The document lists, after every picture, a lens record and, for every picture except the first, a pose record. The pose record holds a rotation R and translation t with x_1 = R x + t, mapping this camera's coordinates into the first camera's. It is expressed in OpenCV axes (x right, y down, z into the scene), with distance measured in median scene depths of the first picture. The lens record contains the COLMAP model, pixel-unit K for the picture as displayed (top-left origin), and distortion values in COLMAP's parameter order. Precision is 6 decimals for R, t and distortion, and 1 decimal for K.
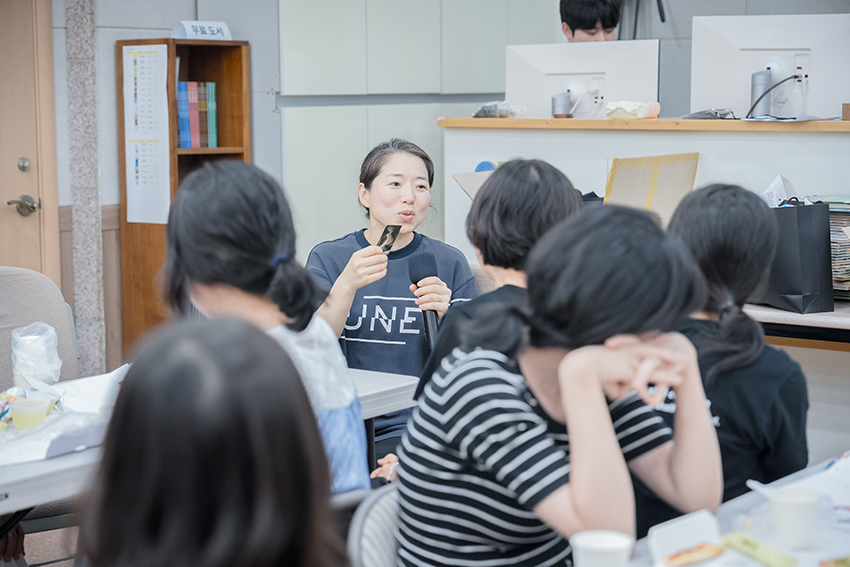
lens RADIAL K [[1666.0, 0, 425.0], [0, 1666.0, 283.5], [0, 0, 1]] dist [0.078915, -0.077575]
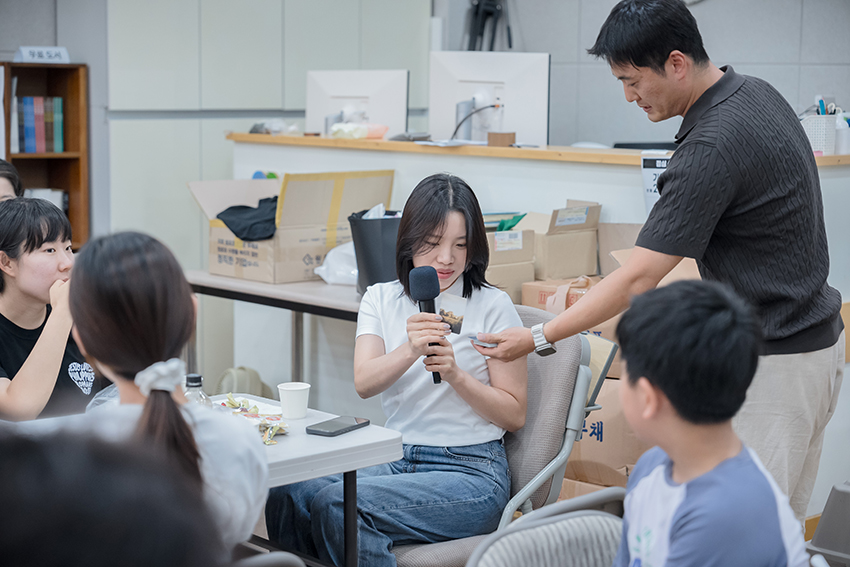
lens RADIAL K [[1645.2, 0, 437.6], [0, 1645.2, 283.7], [0, 0, 1]] dist [0.079078, -0.012170]
pose [[0.986319, 0.037160, -0.160606, 0.344185], [-0.035992, 0.999300, 0.010172, -0.009702], [0.160871, -0.004253, 0.986966, -0.126070]]
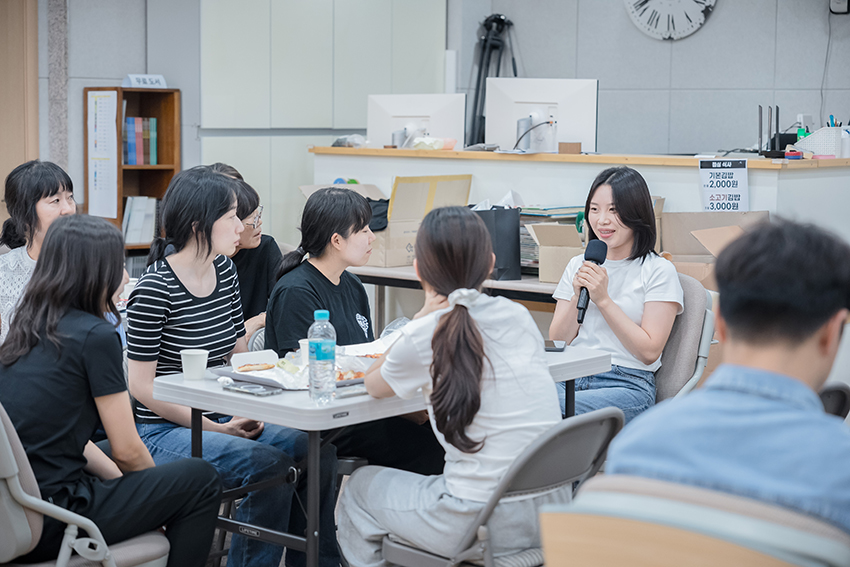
lens RADIAL K [[1666.0, 0, 425.0], [0, 1666.0, 283.5], [0, 0, 1]] dist [0.078915, -0.077575]
pose [[0.997948, 0.022823, -0.059830, 0.189962], [-0.023720, 0.999616, -0.014325, 0.032980], [0.059480, 0.015715, 0.998106, -0.384503]]
